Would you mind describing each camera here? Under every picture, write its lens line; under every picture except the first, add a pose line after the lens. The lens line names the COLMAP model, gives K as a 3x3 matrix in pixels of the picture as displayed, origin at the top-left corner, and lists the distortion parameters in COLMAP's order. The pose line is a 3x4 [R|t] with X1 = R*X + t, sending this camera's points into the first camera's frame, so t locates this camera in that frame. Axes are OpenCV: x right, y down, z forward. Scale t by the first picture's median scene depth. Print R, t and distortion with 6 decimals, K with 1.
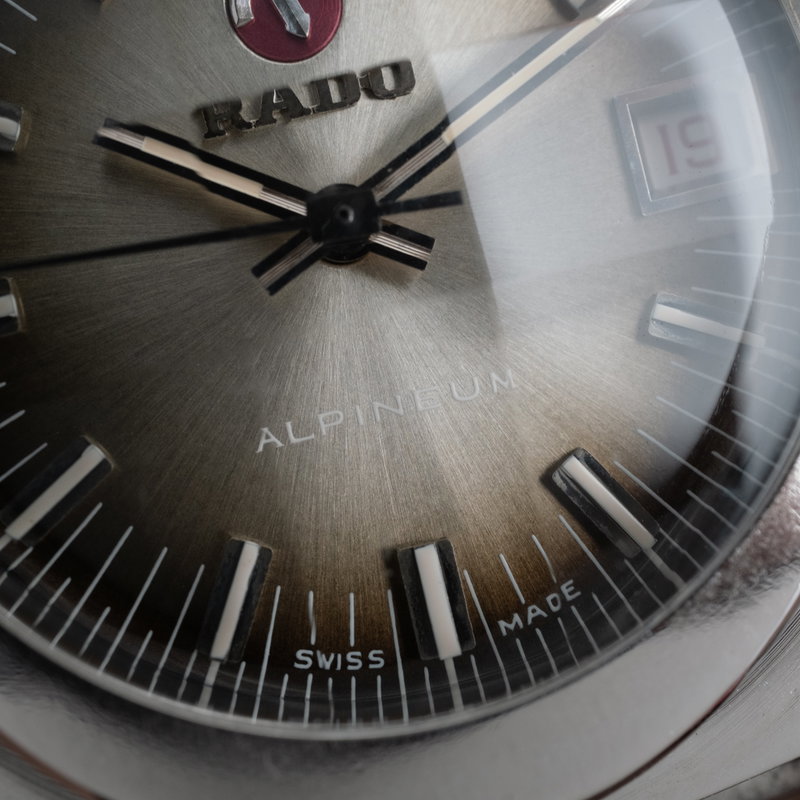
lens RADIAL K [[1387.7, 0, 425.4], [0, 1387.7, 401.3], [0, 0, 1]] dist [-0.017475, 0.073540]
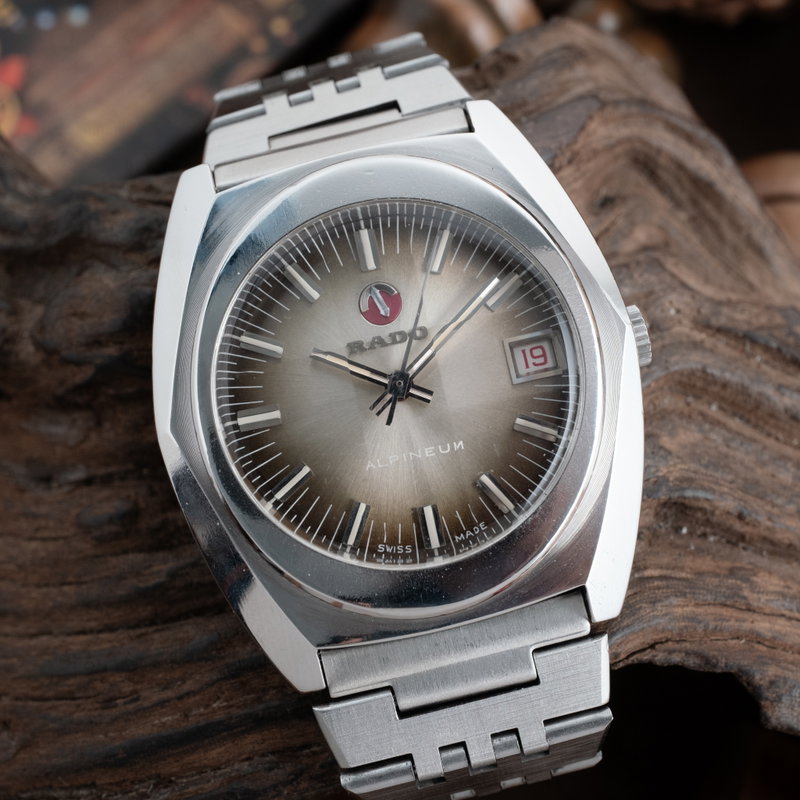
lens RADIAL K [[1317.1, 0, 400.0], [0, 1317.1, 400.0], [0, 0, 1]] dist [-0.018745, 0.096721]
pose [[0.996983, 0.016459, -0.075854, 0.136725], [-0.023055, 0.995949, -0.086916, 0.122325], [0.074116, 0.088402, 0.993324, -1.552851]]
